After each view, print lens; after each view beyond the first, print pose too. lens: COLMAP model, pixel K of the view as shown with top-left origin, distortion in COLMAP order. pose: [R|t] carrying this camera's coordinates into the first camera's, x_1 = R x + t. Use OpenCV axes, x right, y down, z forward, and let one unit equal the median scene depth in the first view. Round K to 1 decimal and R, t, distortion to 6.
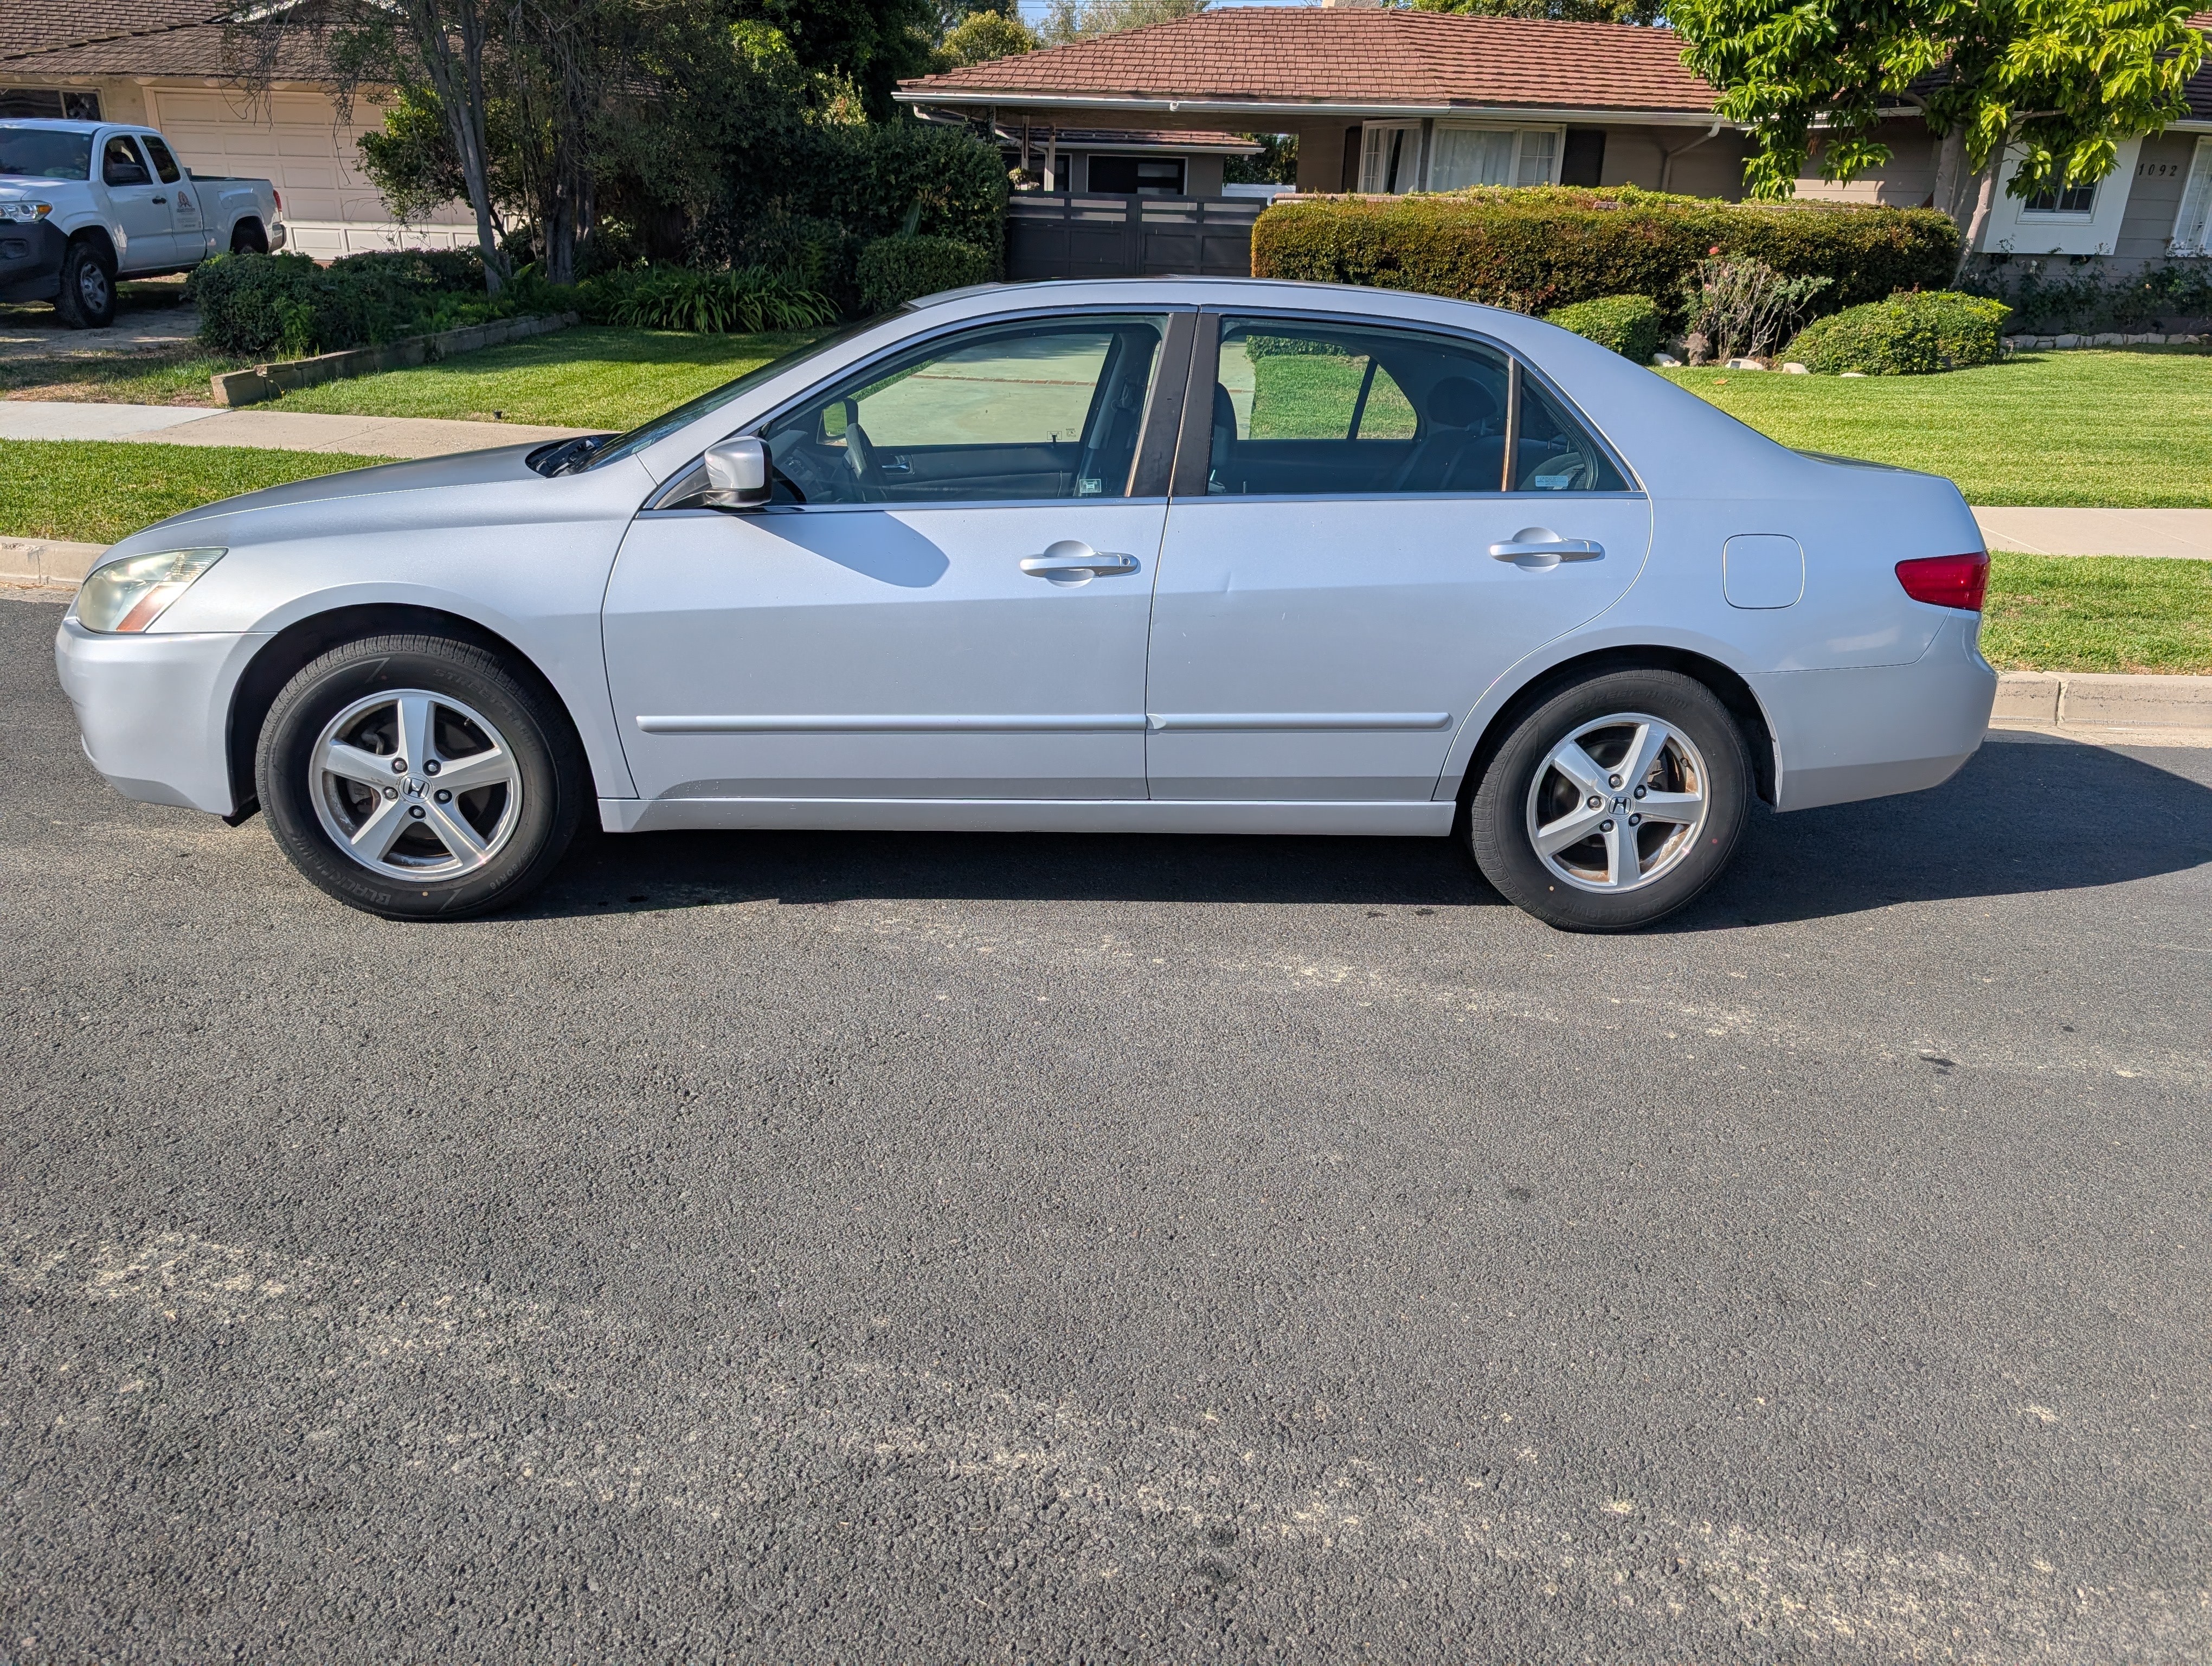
lens RADIAL K [[1577.6, 0, 1096.7], [0, 1577.6, 832.9], [0, 0, 1]] dist [0.029566, -0.024868]
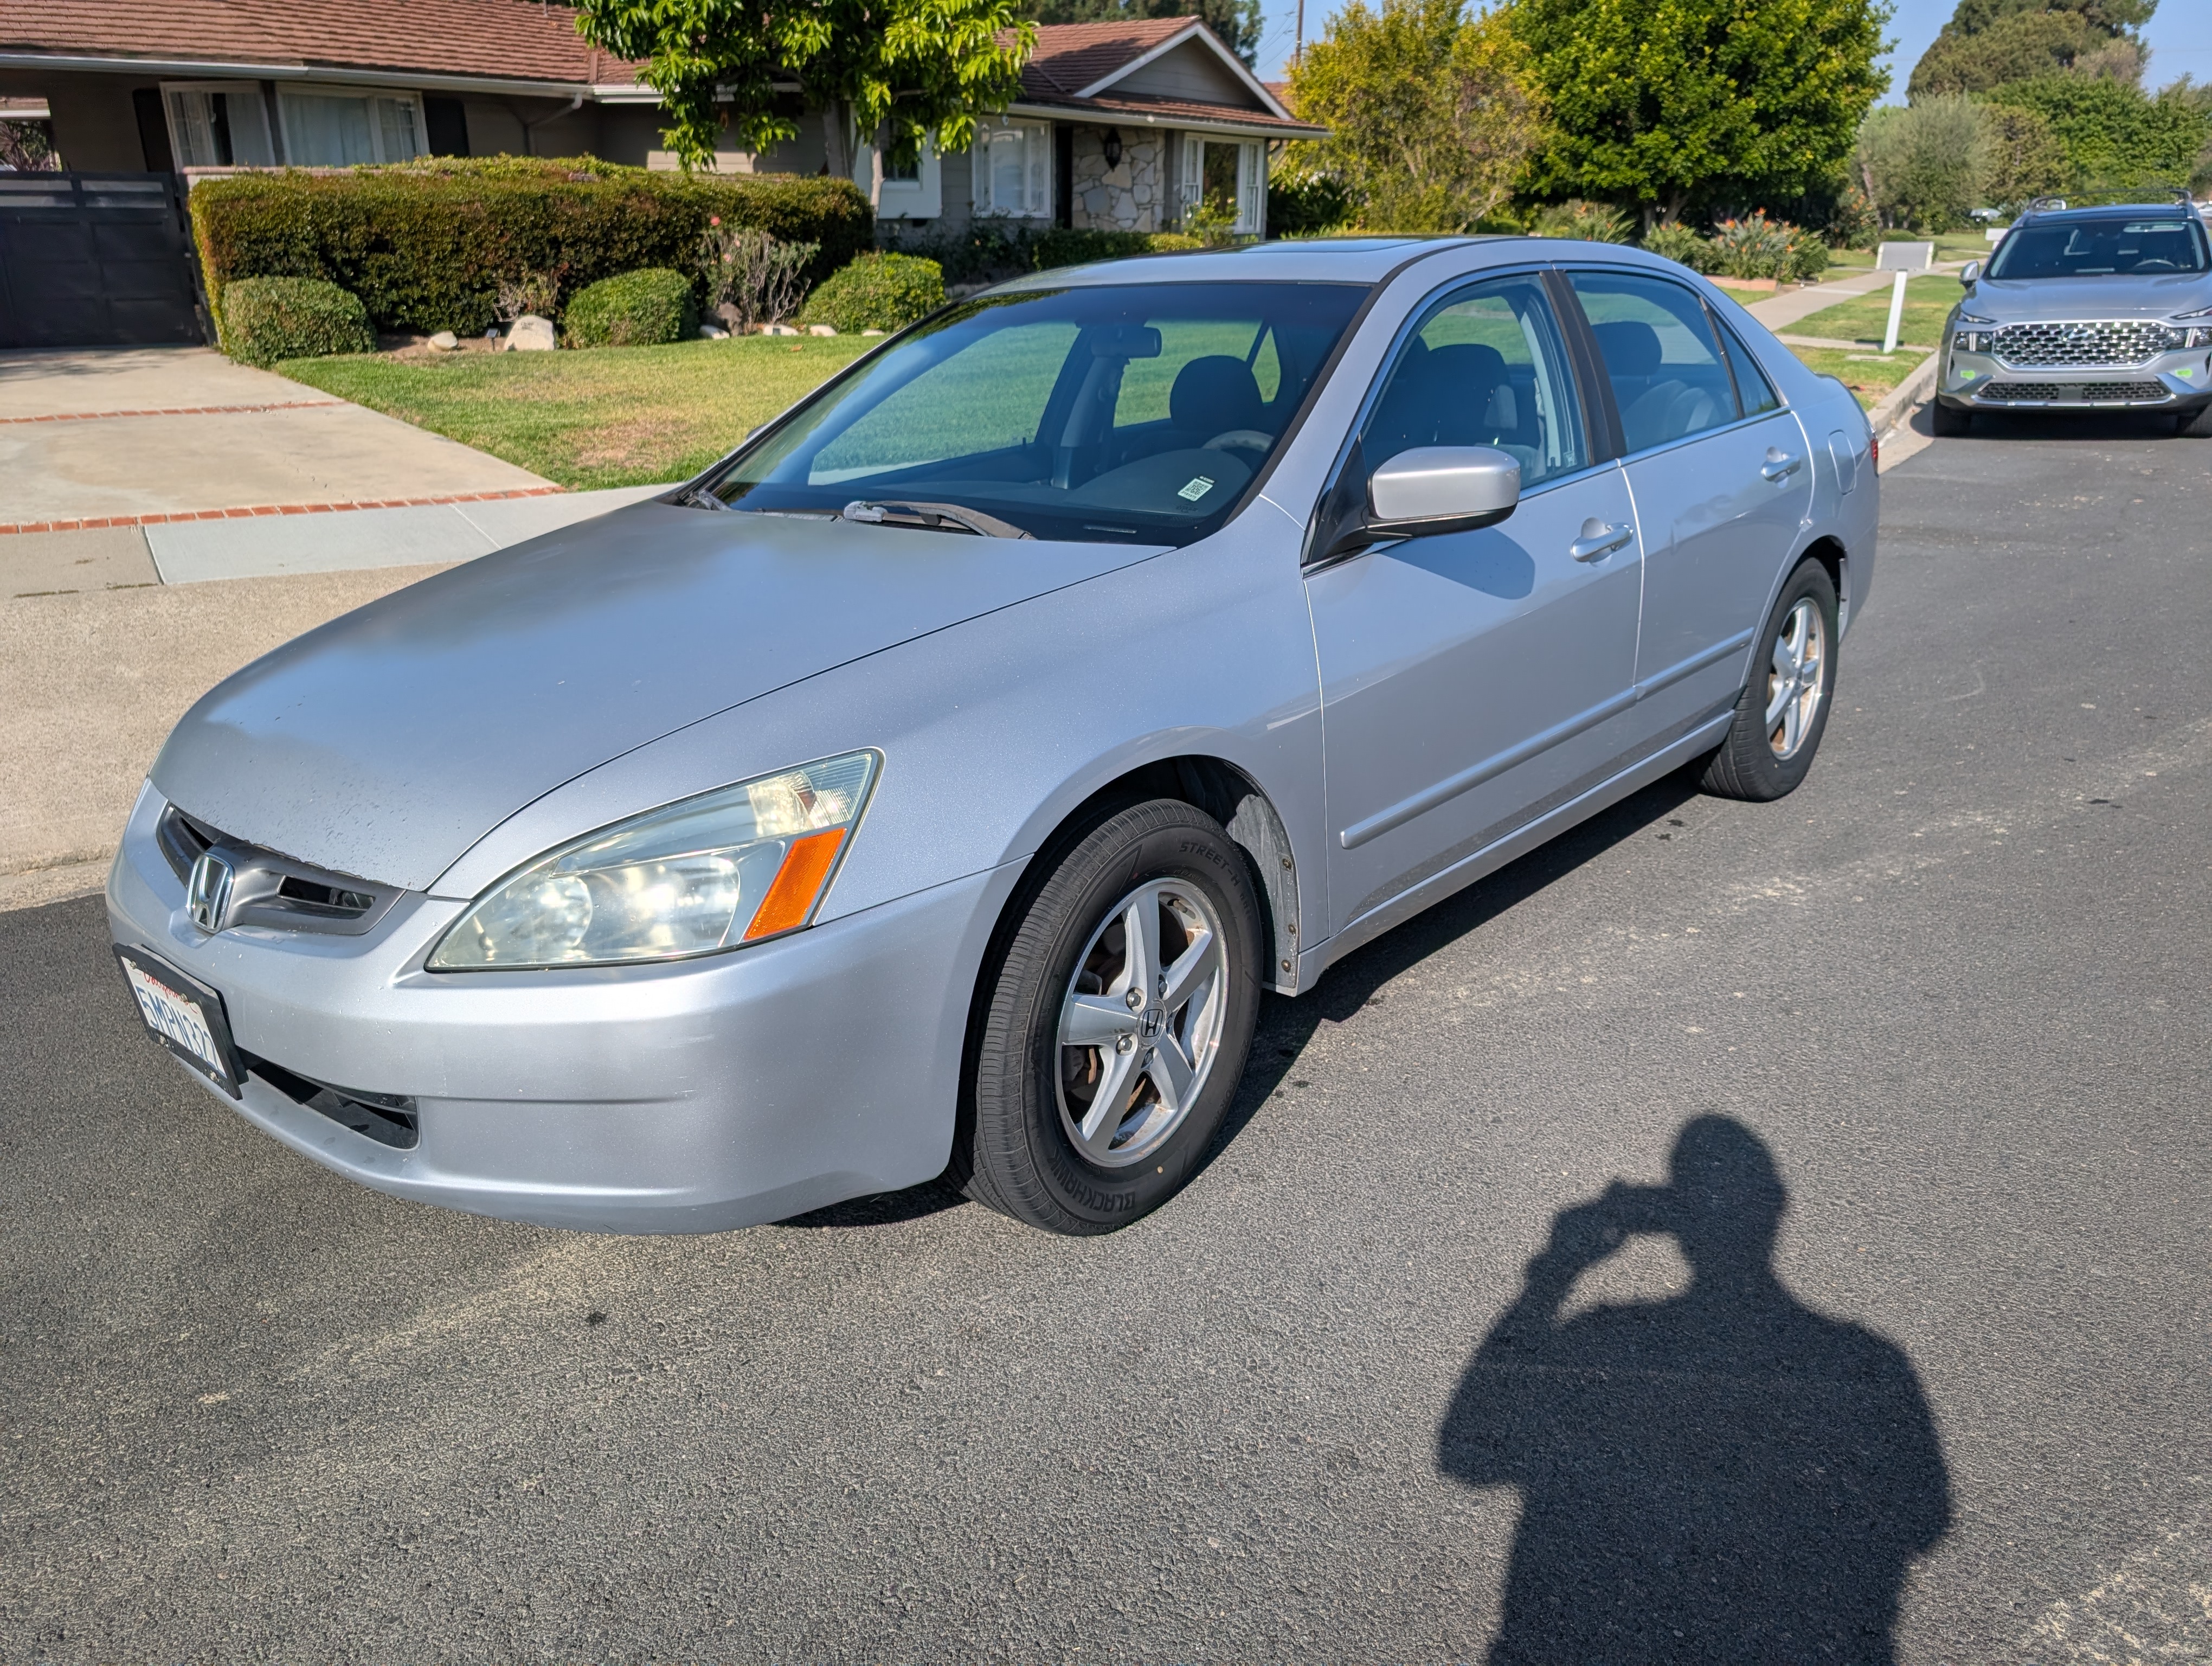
lens RADIAL K [[1577.6, 0, 1103.9], [0, 1577.6, 832.7], [0, 0, 1]] dist [0.029566, -0.024868]
pose [[0.695411, -0.287671, 0.658520, -0.208316], [0.280236, 0.952387, 0.120110, -0.046311], [-0.661718, 0.101015, 0.742917, 0.121314]]
